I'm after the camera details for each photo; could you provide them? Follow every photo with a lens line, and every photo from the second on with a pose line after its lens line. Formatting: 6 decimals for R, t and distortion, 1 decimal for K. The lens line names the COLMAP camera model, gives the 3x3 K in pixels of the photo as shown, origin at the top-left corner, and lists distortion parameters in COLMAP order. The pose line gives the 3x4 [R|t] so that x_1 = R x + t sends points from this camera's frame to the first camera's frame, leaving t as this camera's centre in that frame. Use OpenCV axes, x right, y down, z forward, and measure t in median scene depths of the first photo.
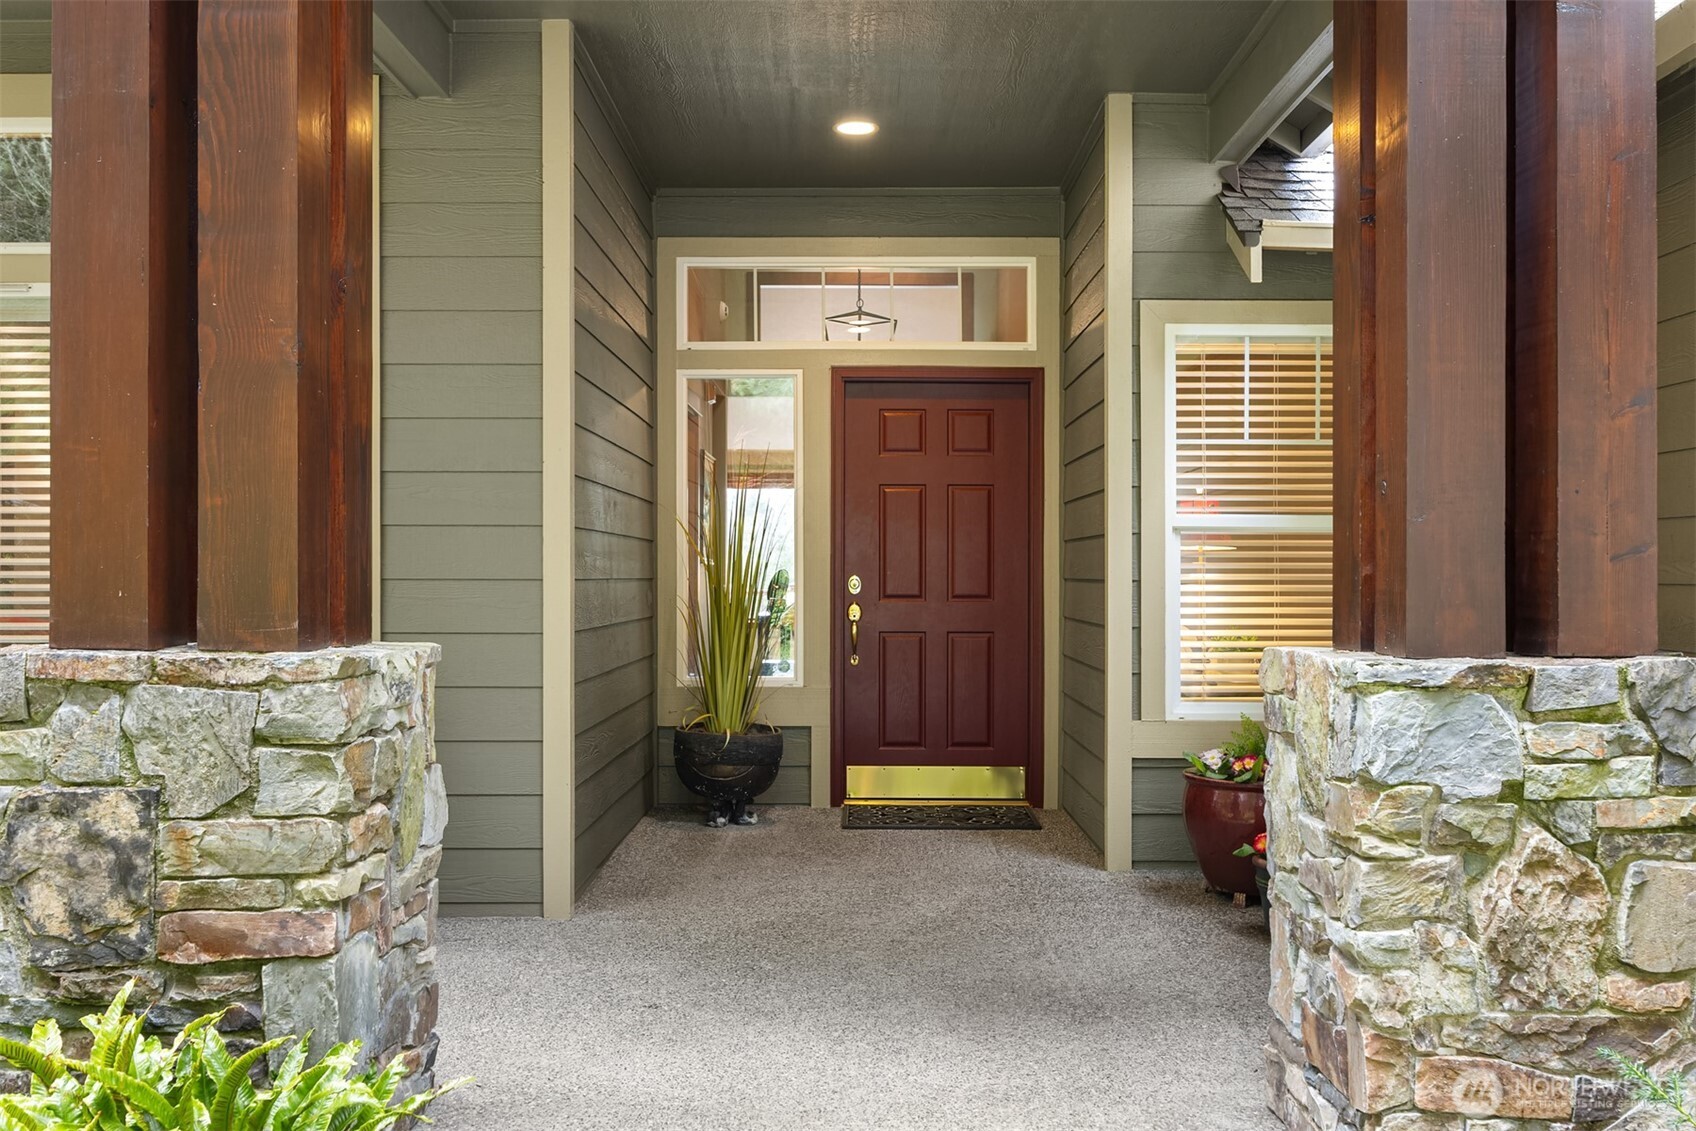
lens RADIAL K [[1690.4, 0, 848.0], [0, 1690.4, 565.5], [0, 0, 1]] dist [-0.006672, 0.003015]
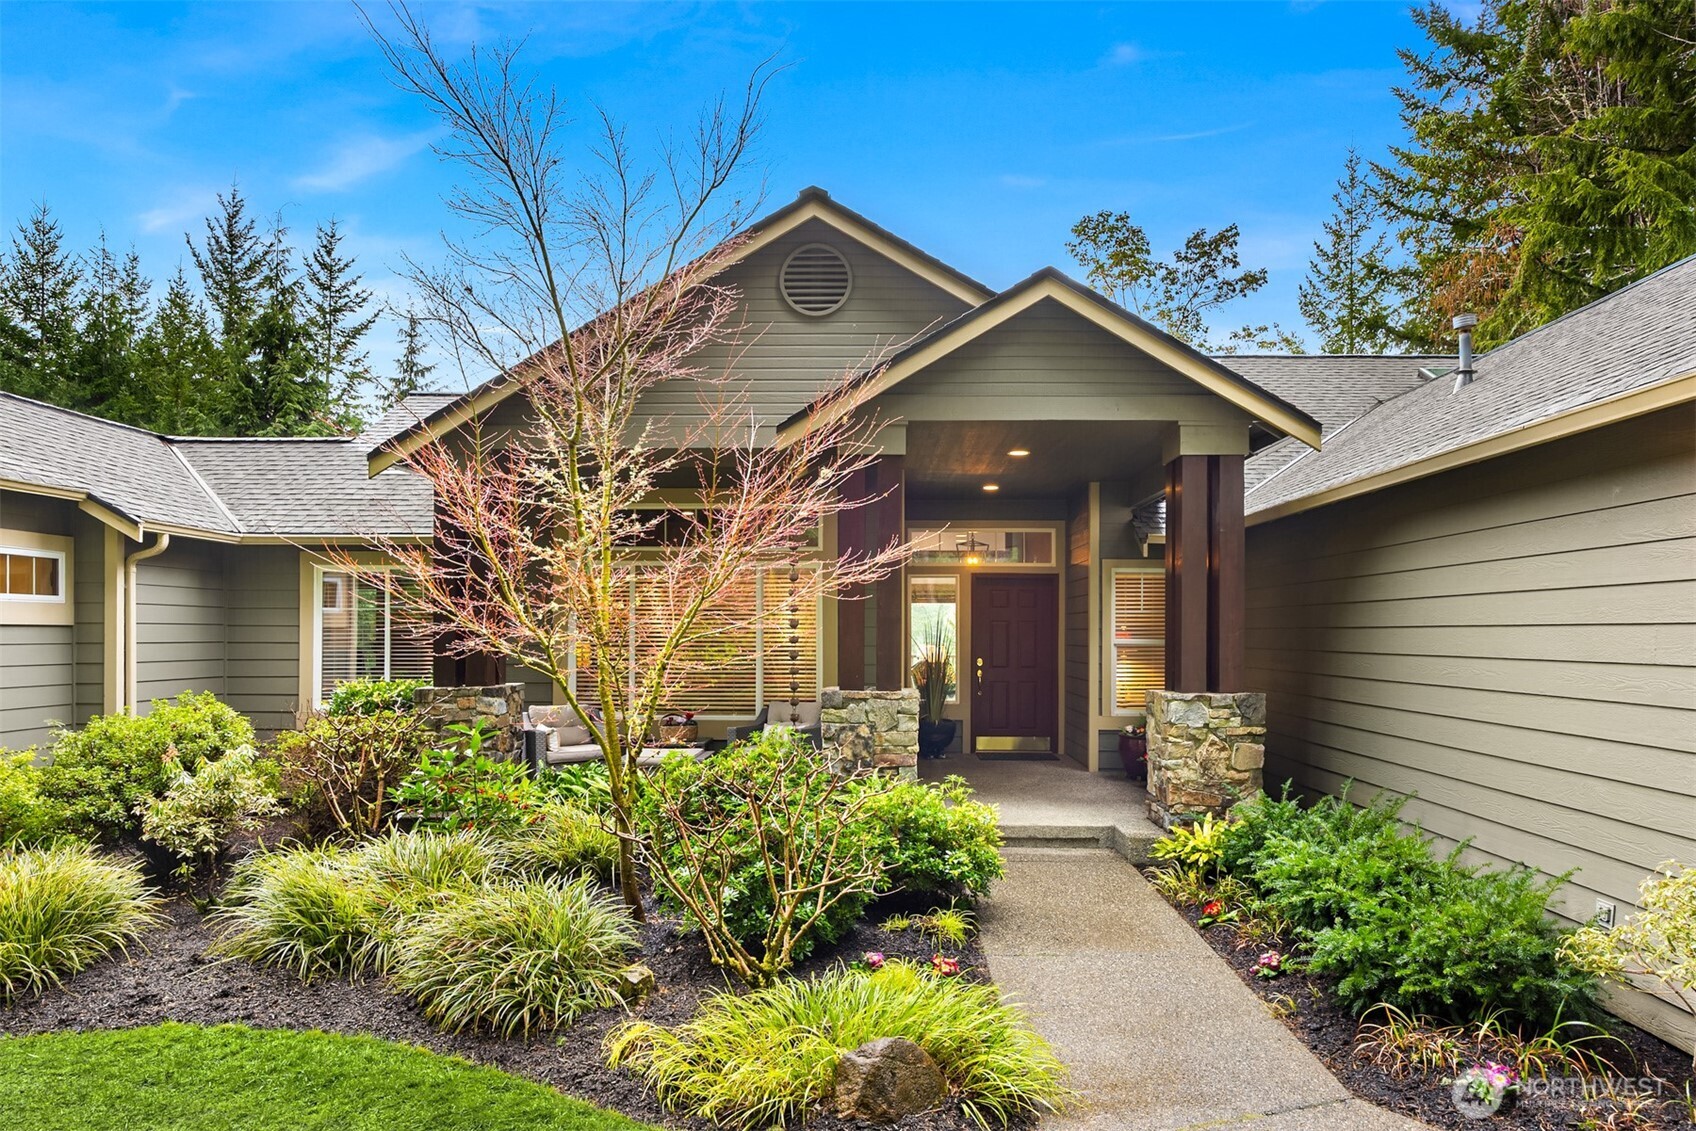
lens RADIAL K [[1157.8, 0, 848.4], [0, 1157.8, 634.5], [0, 0, 1]] dist [0.000627, 0.001604]
pose [[0.999836, 0.001021, -0.018068, -0.389673], [-0.000921, 0.999984, 0.005526, -0.094038], [0.018074, -0.005508, 0.999821, -1.678355]]
